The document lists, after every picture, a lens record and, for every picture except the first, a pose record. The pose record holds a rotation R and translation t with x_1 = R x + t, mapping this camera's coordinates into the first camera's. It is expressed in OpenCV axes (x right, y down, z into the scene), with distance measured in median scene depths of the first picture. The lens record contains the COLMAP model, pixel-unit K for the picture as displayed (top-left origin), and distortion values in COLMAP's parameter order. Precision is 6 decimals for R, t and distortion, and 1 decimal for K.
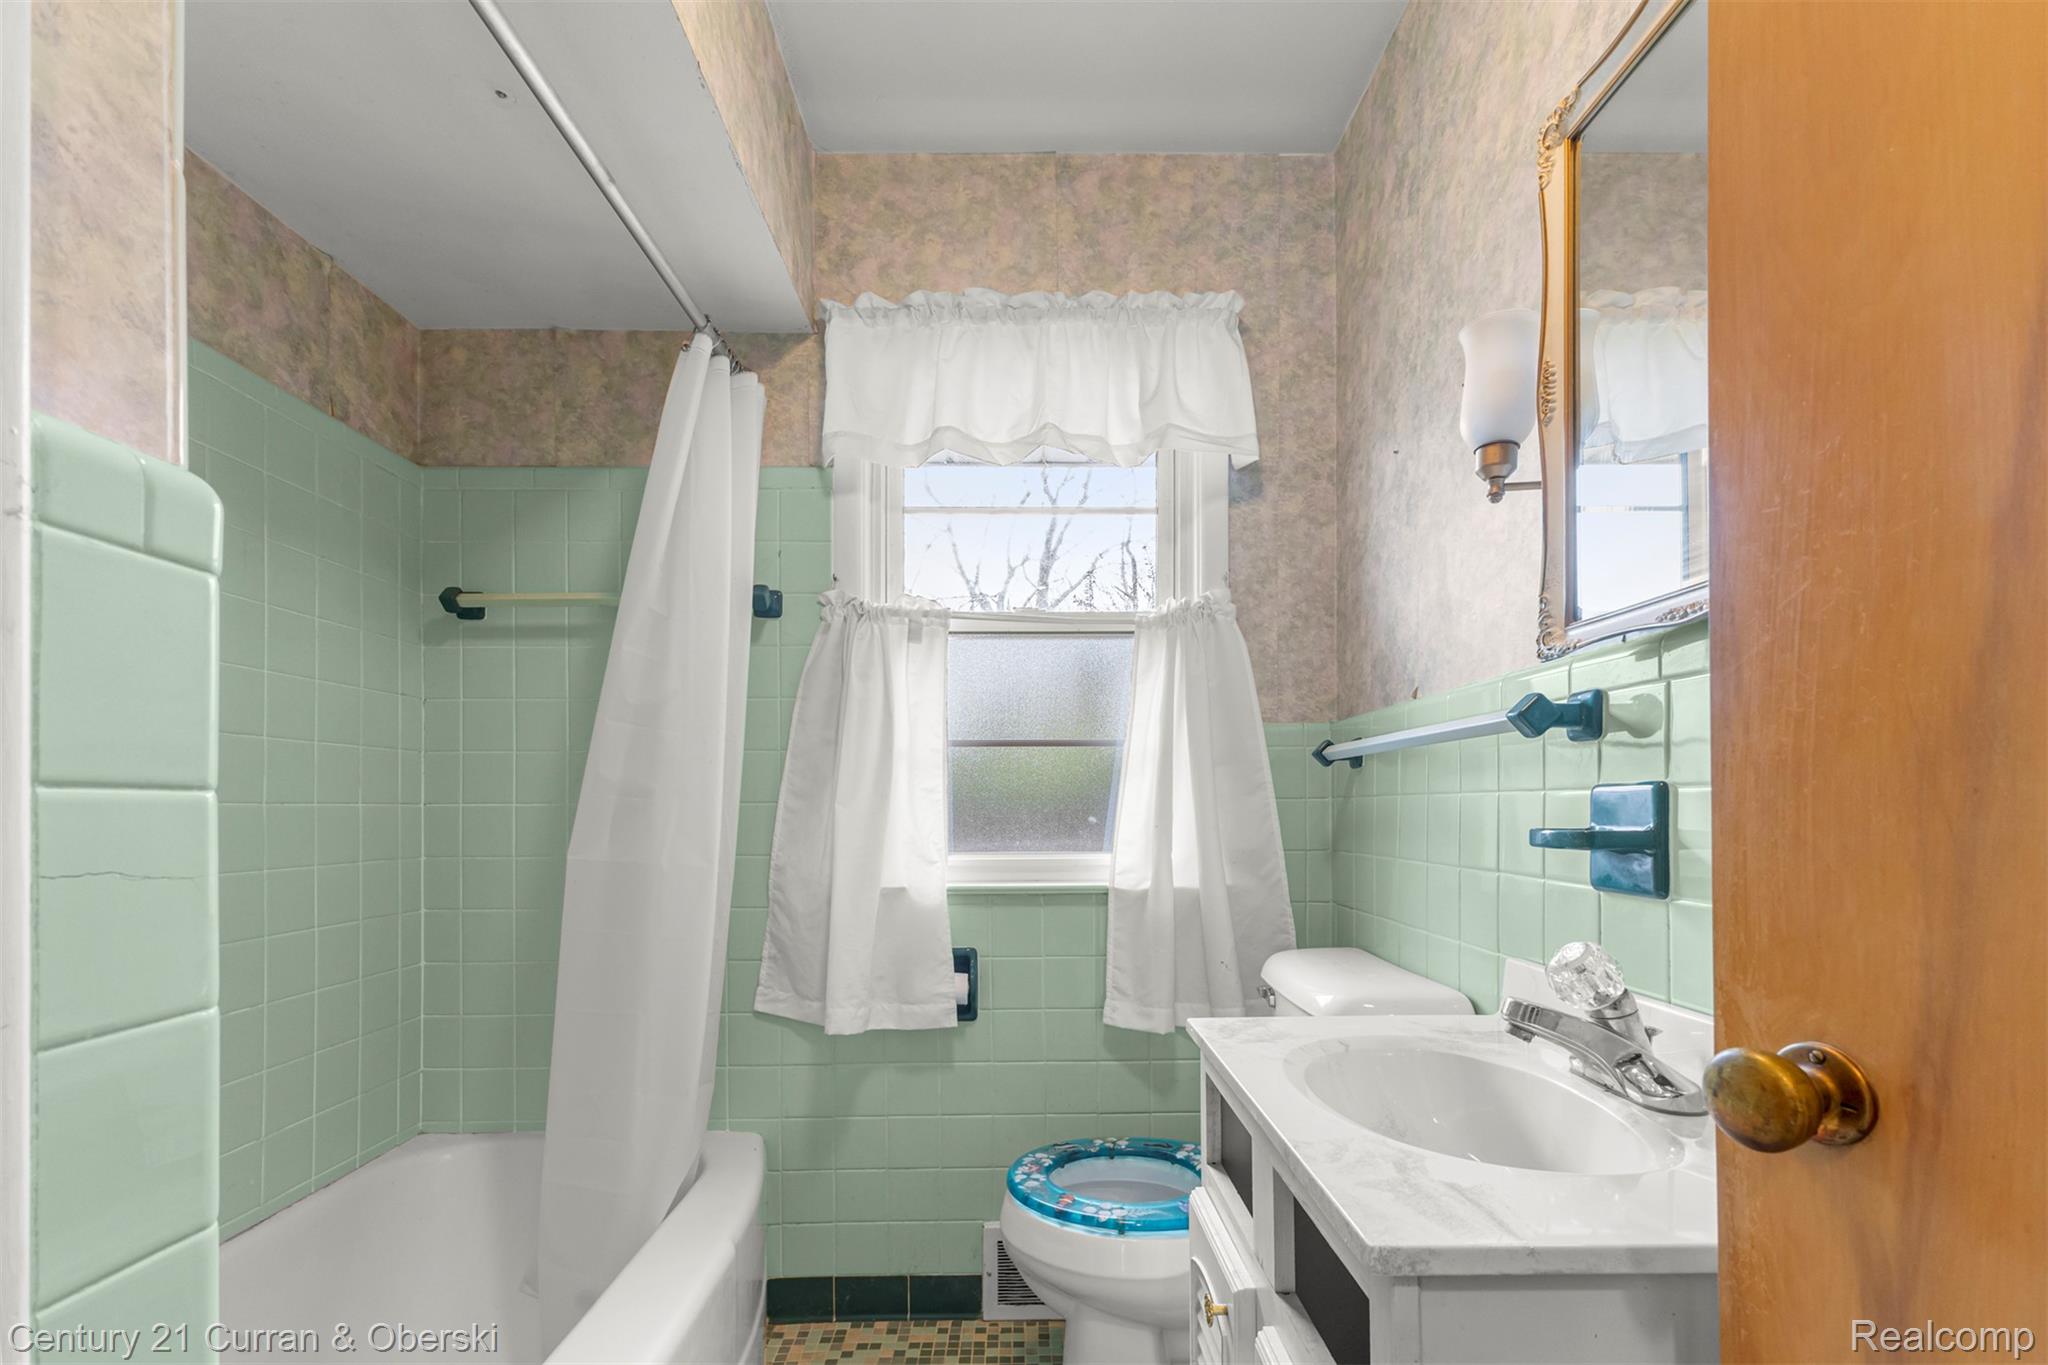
lens RADIAL K [[856.1, 0, 1030.3], [0, 856.1, 776.4], [0, 0, 1]] dist [0.017671, 0.000017]
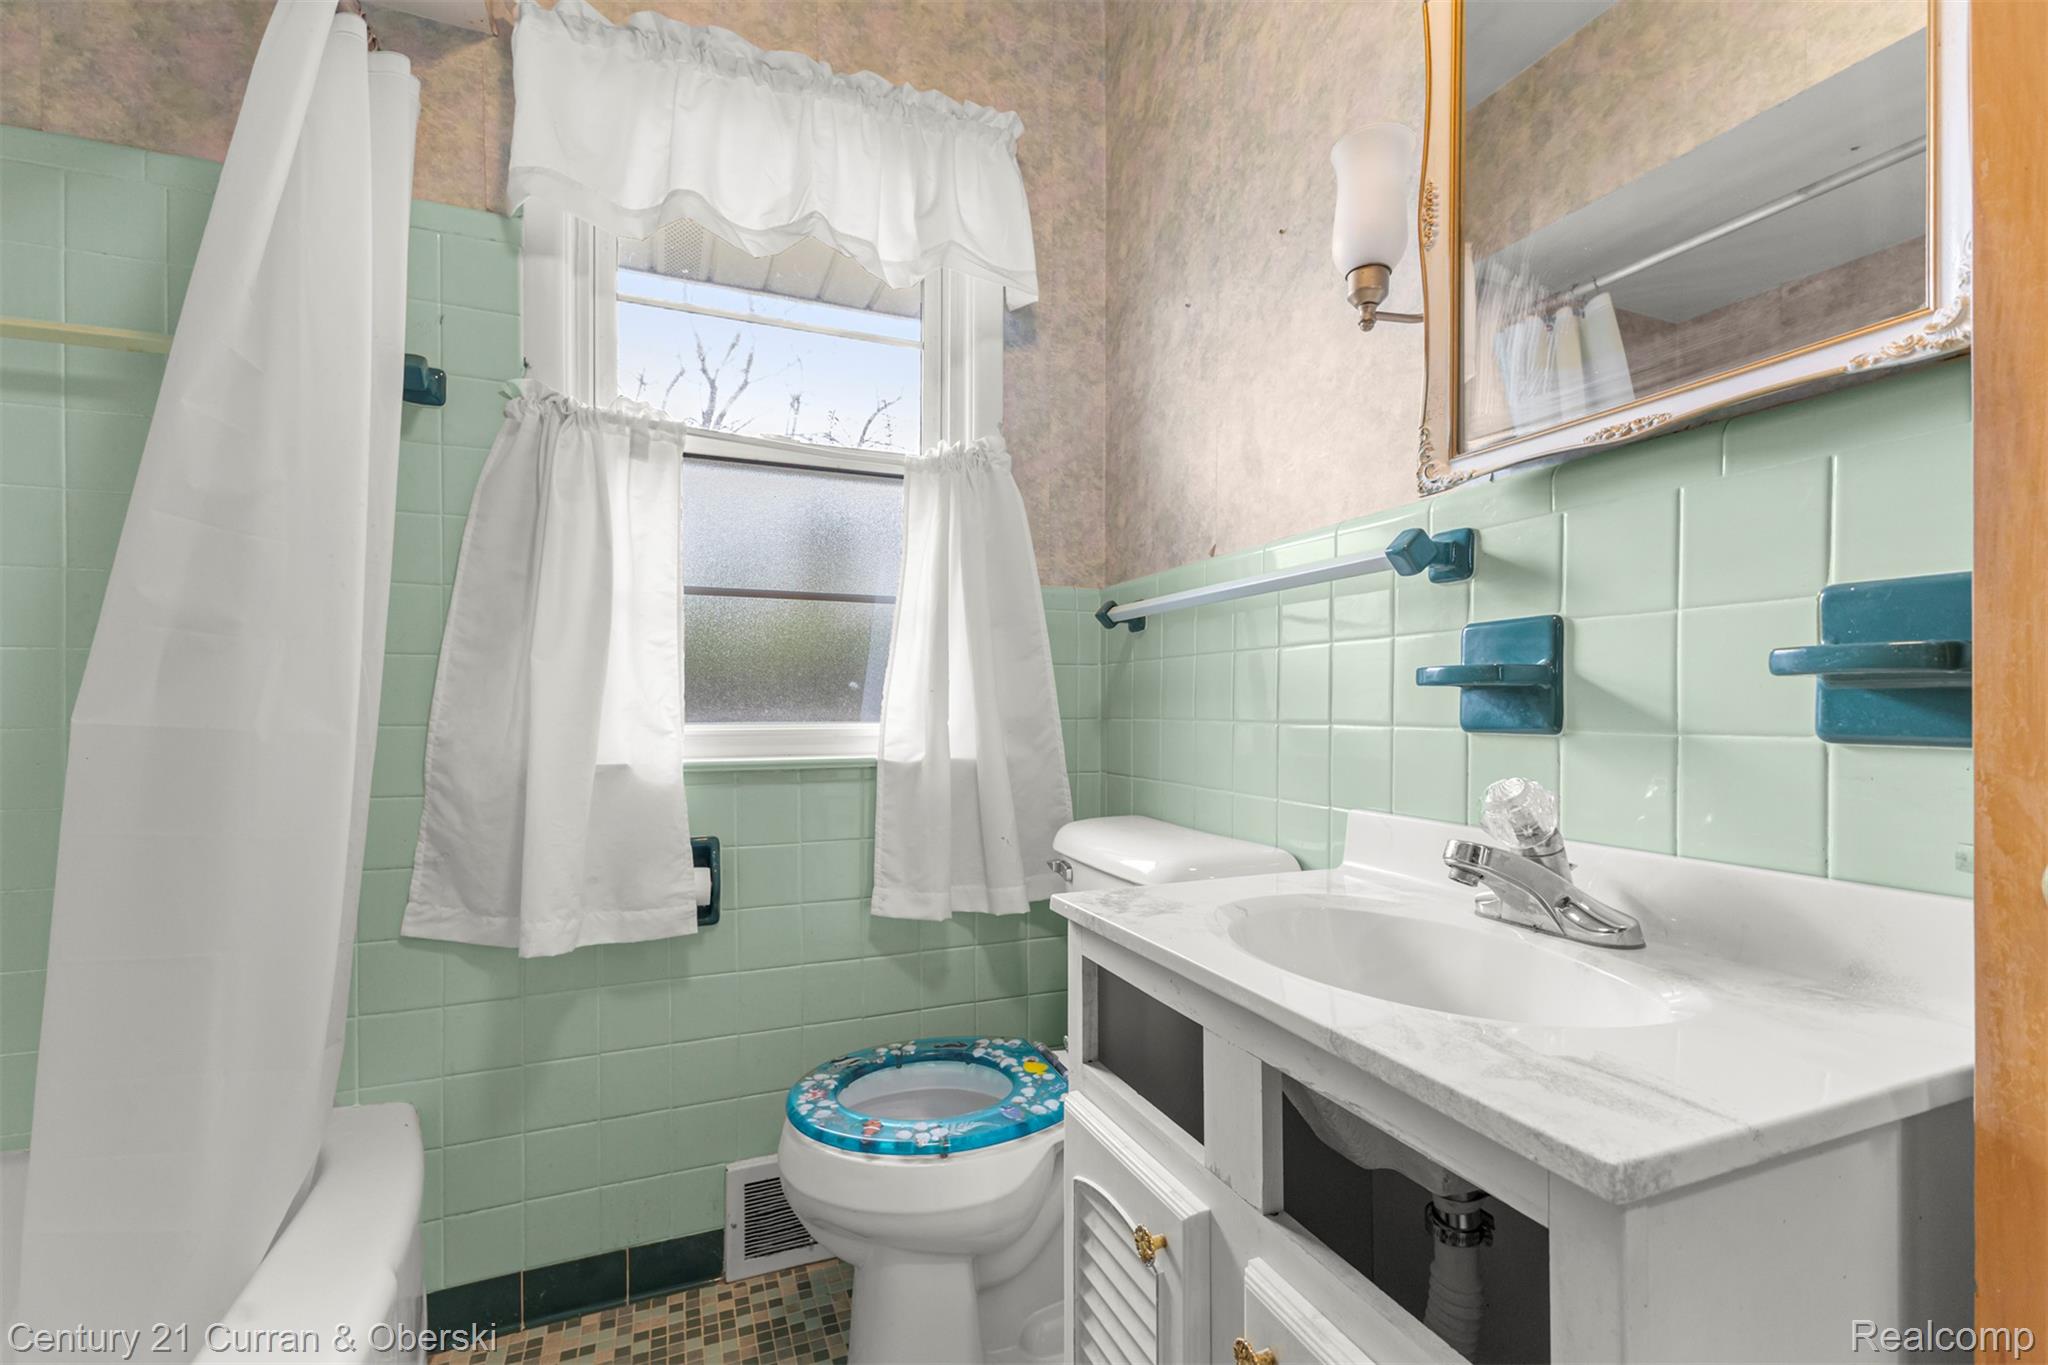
lens RADIAL K [[882.0, 0, 1032.9], [0, 882.0, 675.0], [0, 0, 1]] dist [0.021280, -0.005717]
pose [[0.941443, 0.010805, 0.336999, -0.069365], [-0.016570, 0.999761, 0.014235, 0.028481], [-0.336765, -0.018986, 0.941397, 0.101133]]
